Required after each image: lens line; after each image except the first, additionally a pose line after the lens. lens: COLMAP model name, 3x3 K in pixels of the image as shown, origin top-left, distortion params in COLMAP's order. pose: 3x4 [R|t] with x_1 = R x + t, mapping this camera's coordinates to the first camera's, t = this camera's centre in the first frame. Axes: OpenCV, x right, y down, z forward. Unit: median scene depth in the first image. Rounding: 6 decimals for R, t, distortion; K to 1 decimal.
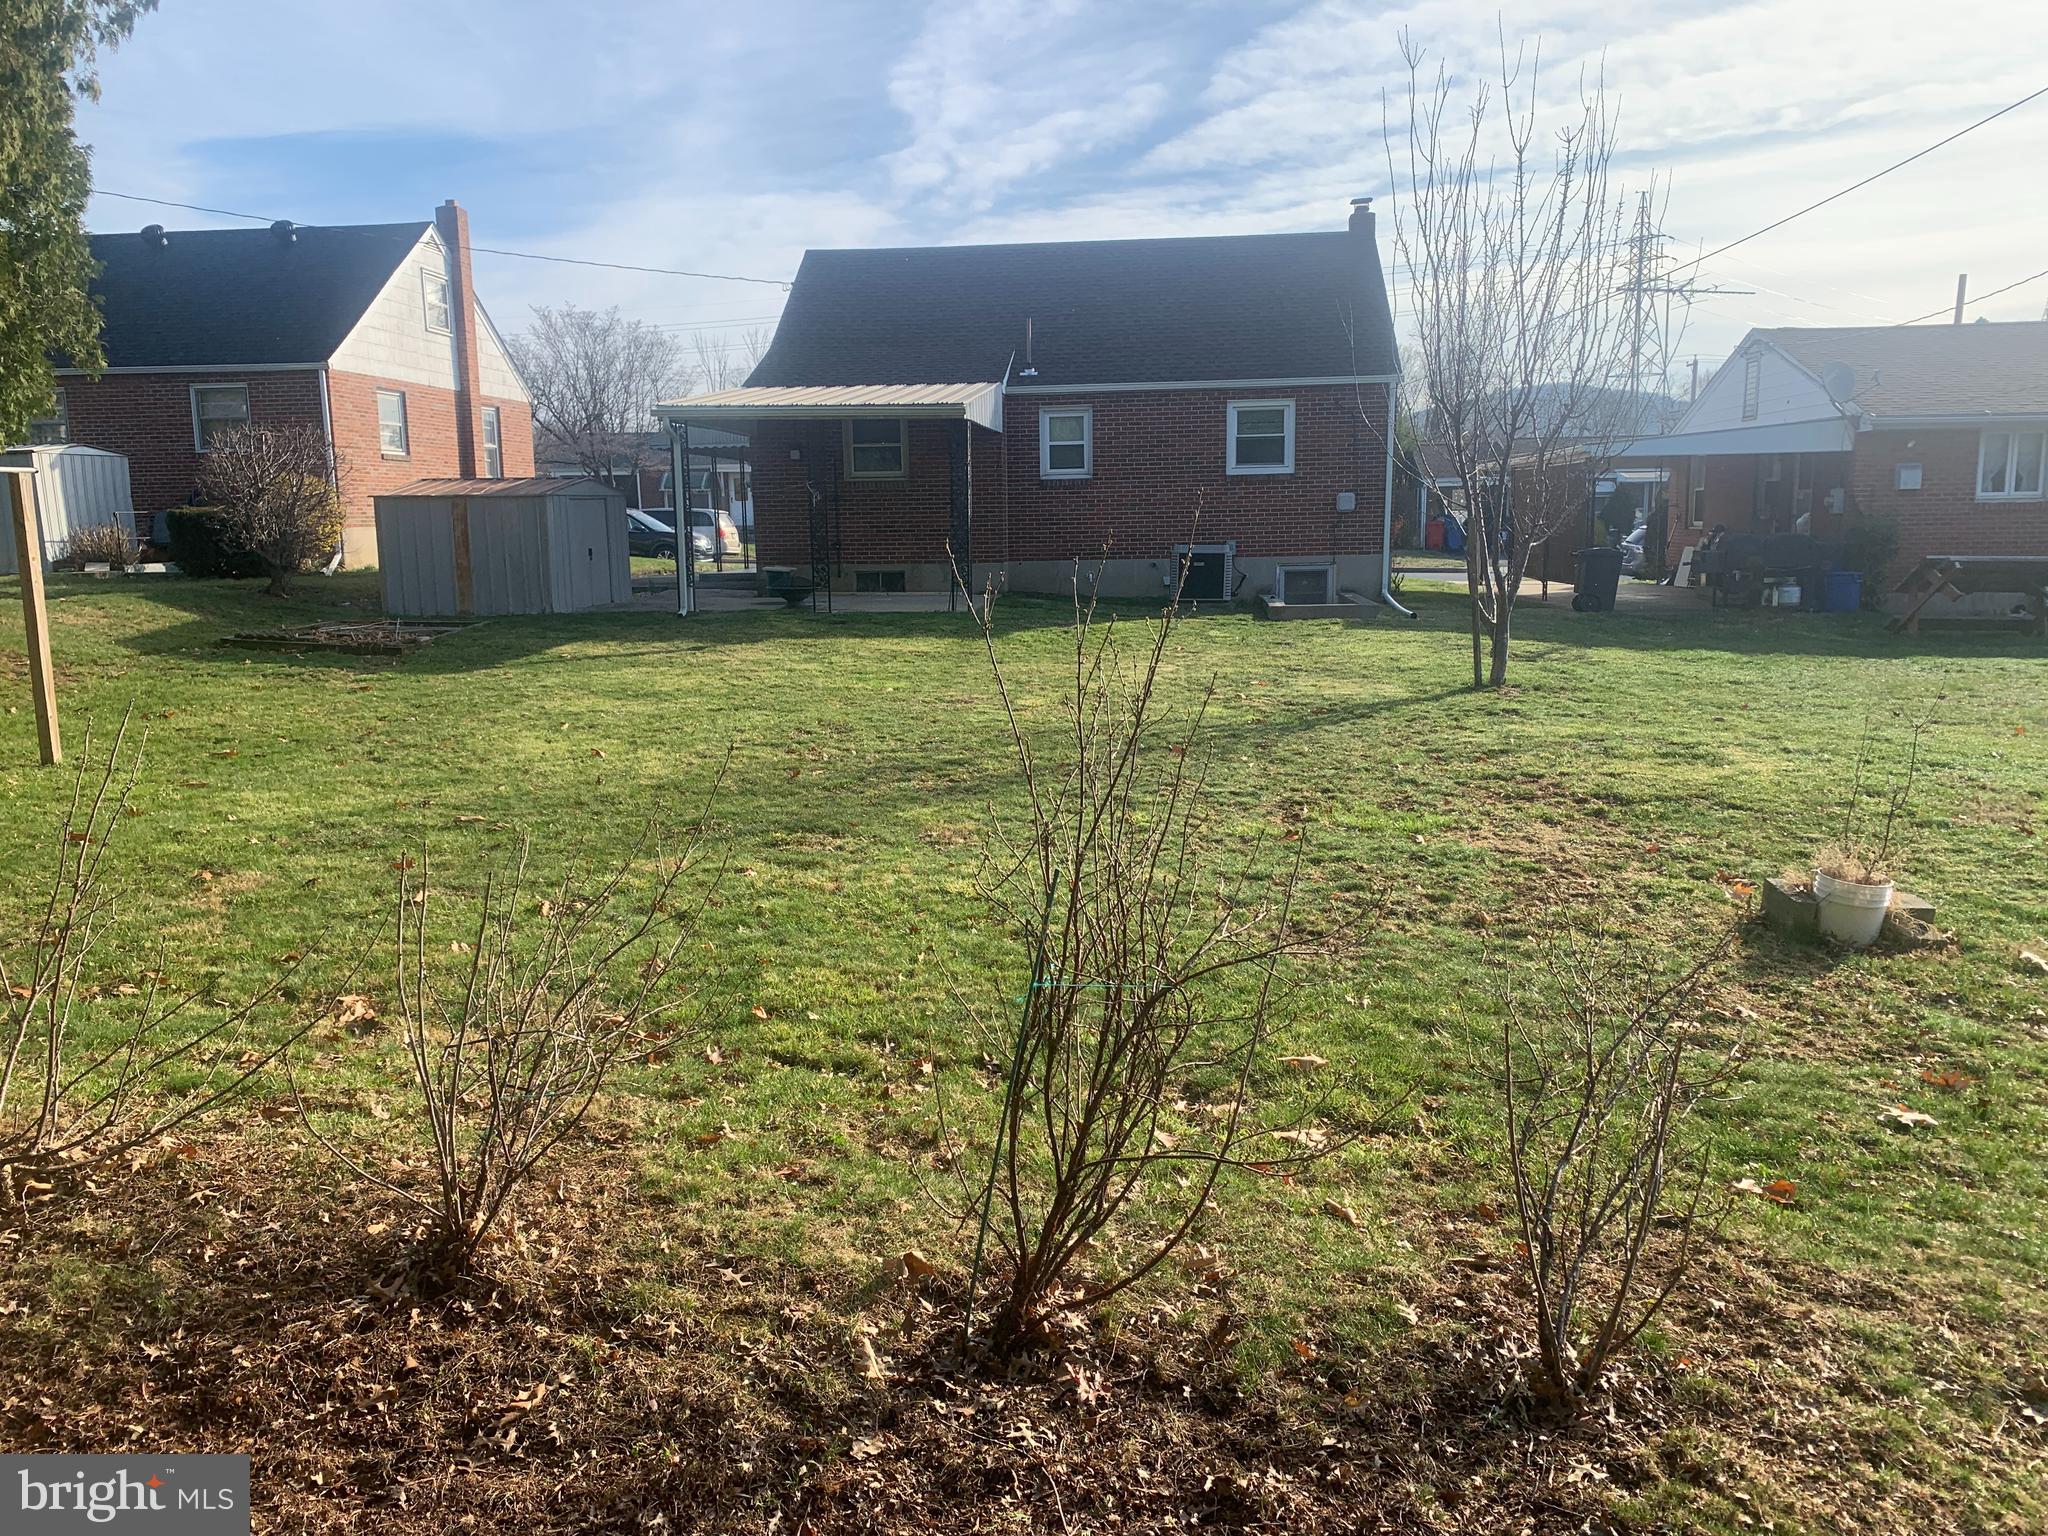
lens RADIAL K [[1725.4, 0, 1024.0], [0, 1725.4, 768.0], [0, 0, 1]] dist [0.011882, 0.003208]
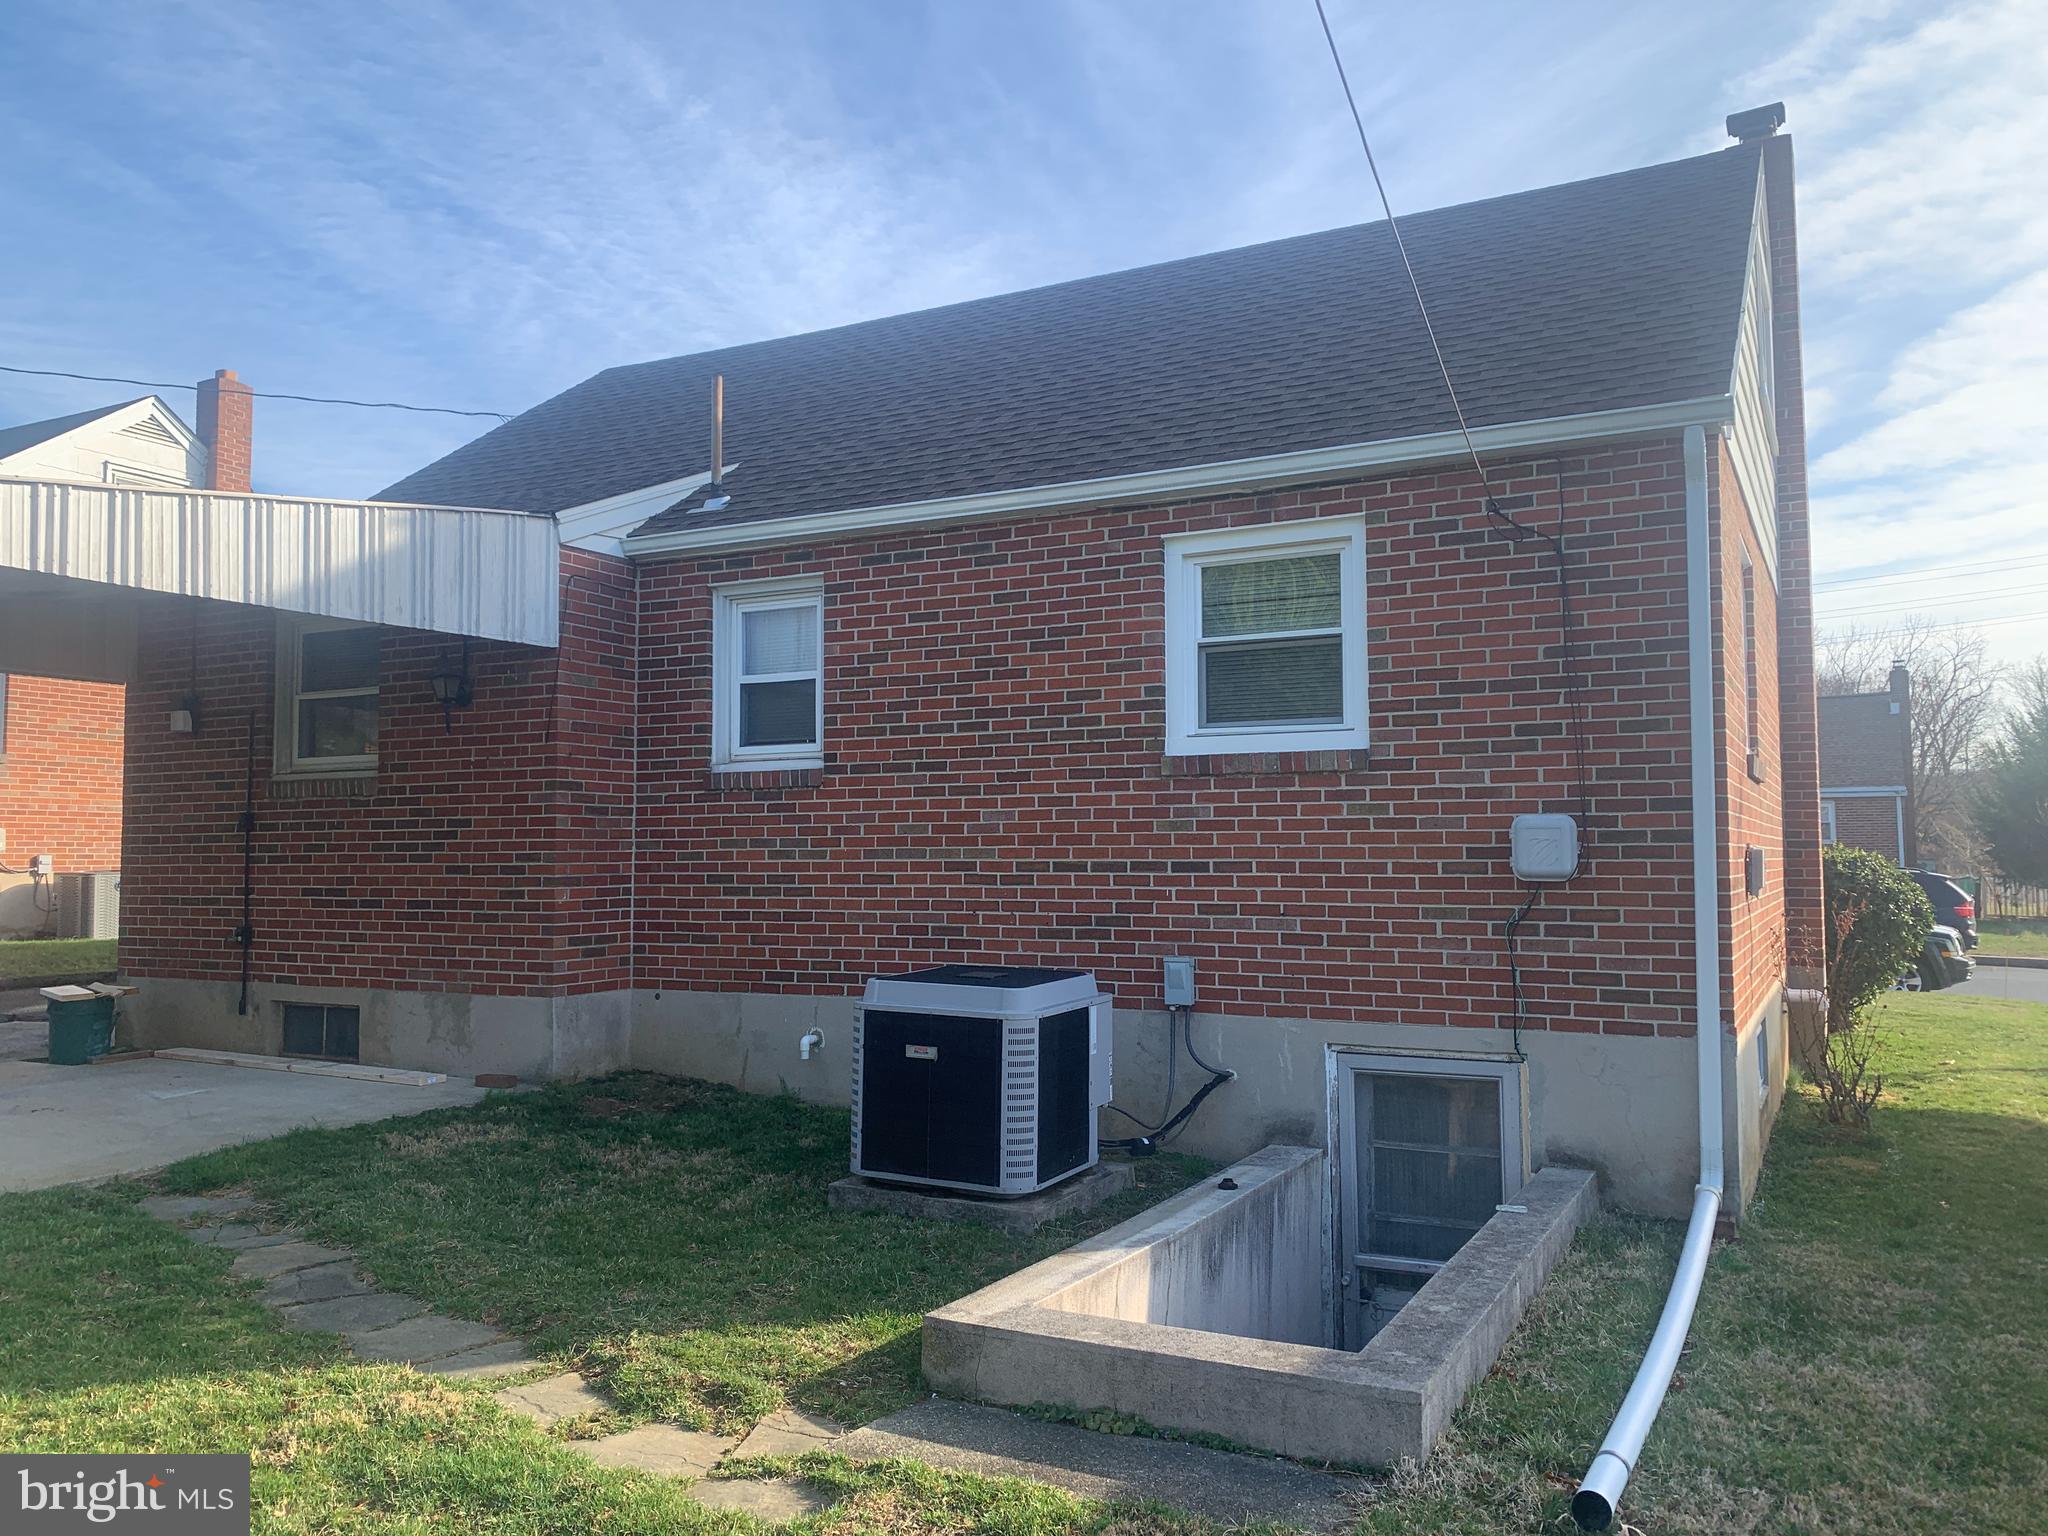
lens RADIAL K [[1610.0, 0, 1023.0], [0, 1610.0, 810.2], [0, 0, 1]] dist [-0.043036, -0.000766]
pose [[0.908383, 0.003750, -0.418122, 0.219294], [-0.078465, 0.983725, -0.161644, -0.107816], [0.410711, 0.179643, 0.893893, 0.715797]]
